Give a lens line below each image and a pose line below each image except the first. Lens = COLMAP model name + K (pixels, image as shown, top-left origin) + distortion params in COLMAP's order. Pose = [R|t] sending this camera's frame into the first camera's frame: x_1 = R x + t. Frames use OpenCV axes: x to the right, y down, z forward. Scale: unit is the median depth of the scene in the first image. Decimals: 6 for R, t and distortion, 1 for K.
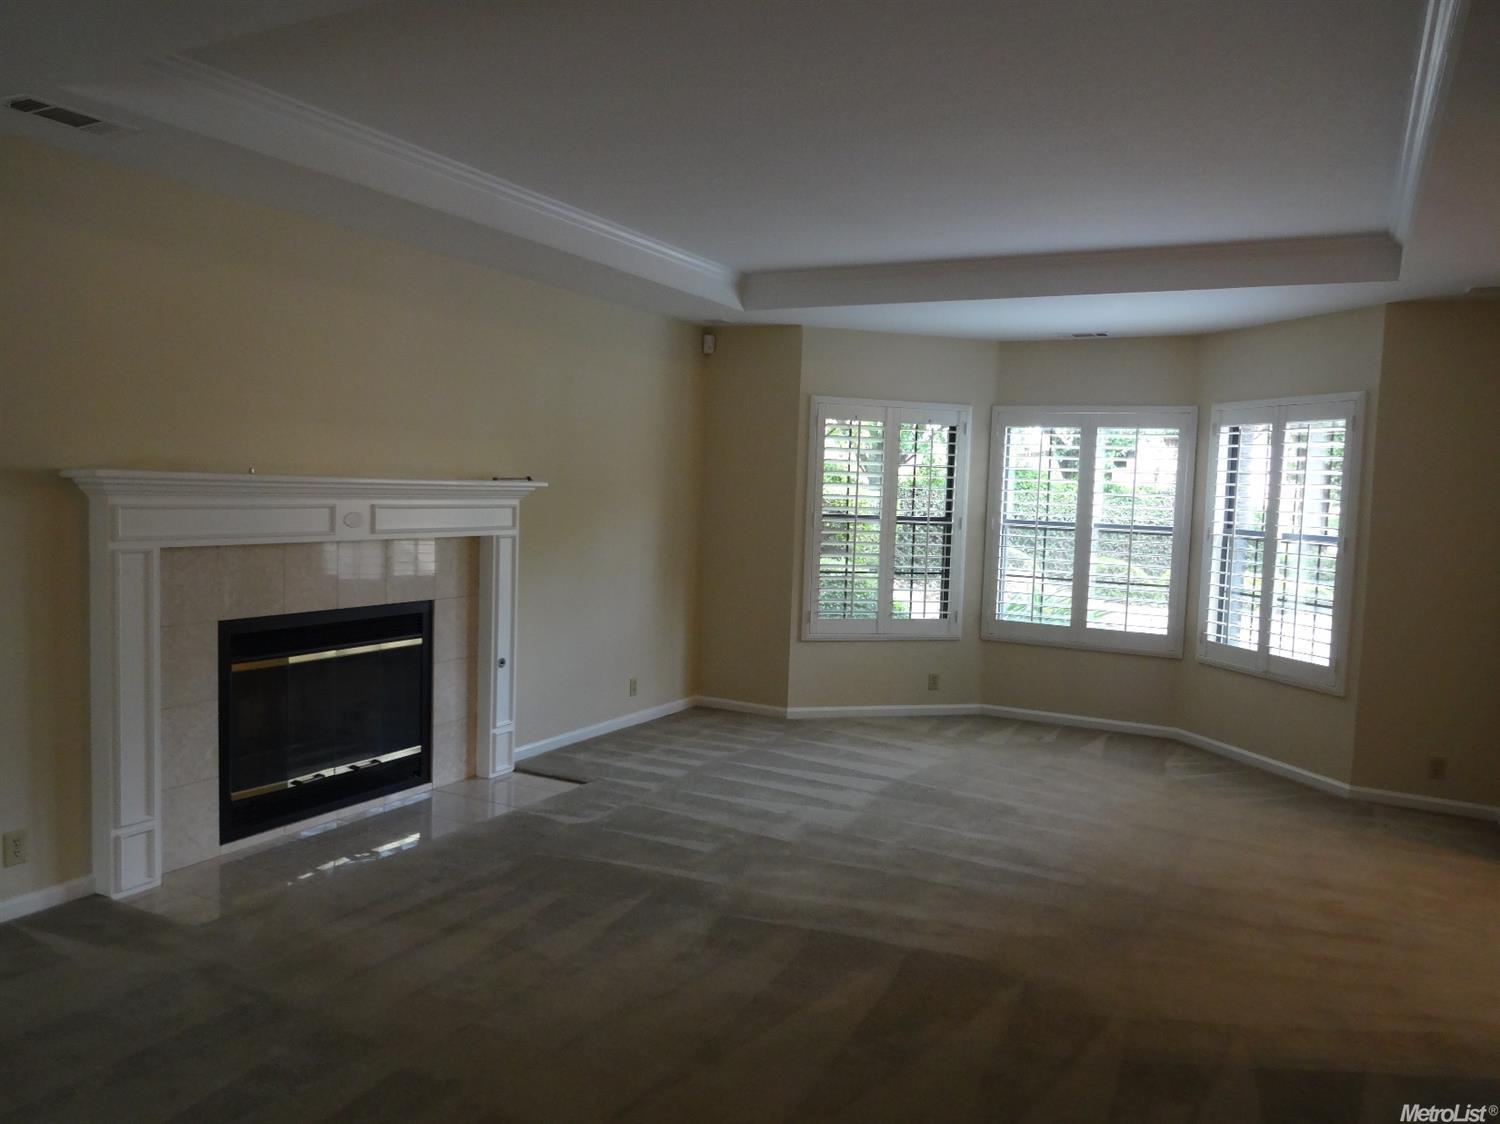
lens RADIAL K [[1121.0, 0, 746.9], [0, 1121.0, 559.2], [0, 0, 1]] dist [-0.001723, 0.004174]
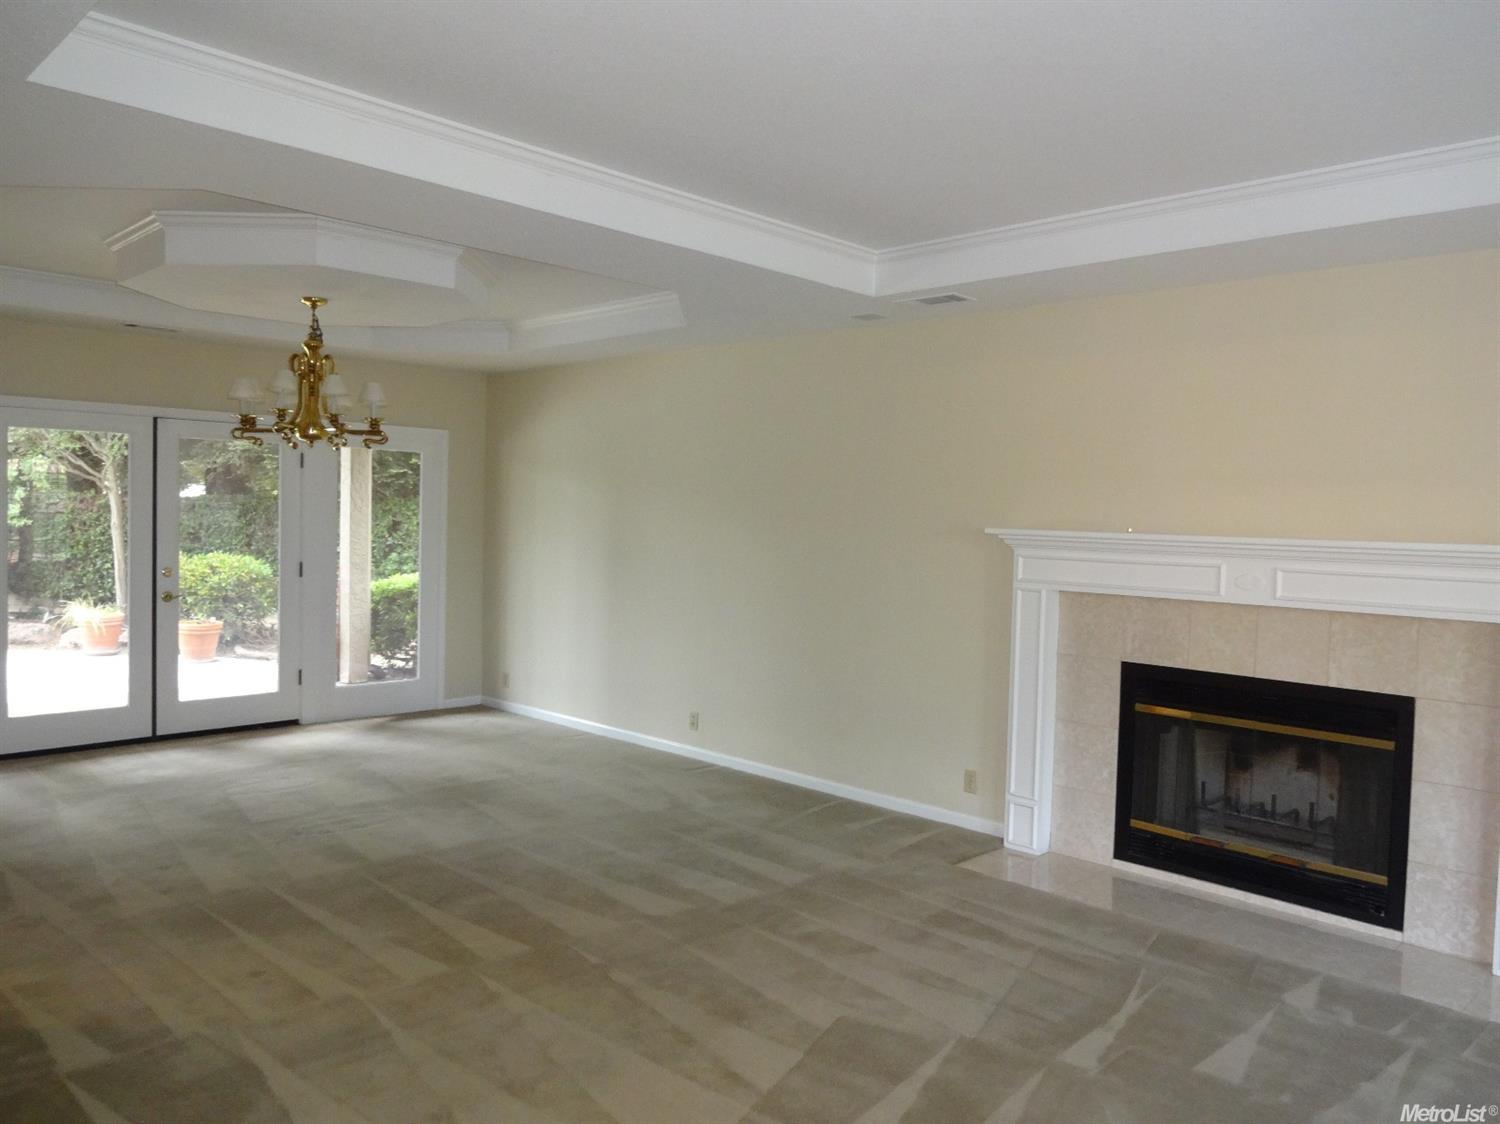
lens RADIAL K [[1121.0, 0, 747.9], [0, 1121.0, 564.9], [0, 0, 1]] dist [-0.001723, 0.004174]
pose [[-0.287485, 0.004400, -0.957775, 0.726819], [-0.098435, 0.994559, 0.034115, -0.043906], [0.952713, 0.104086, -0.285488, 0.936971]]
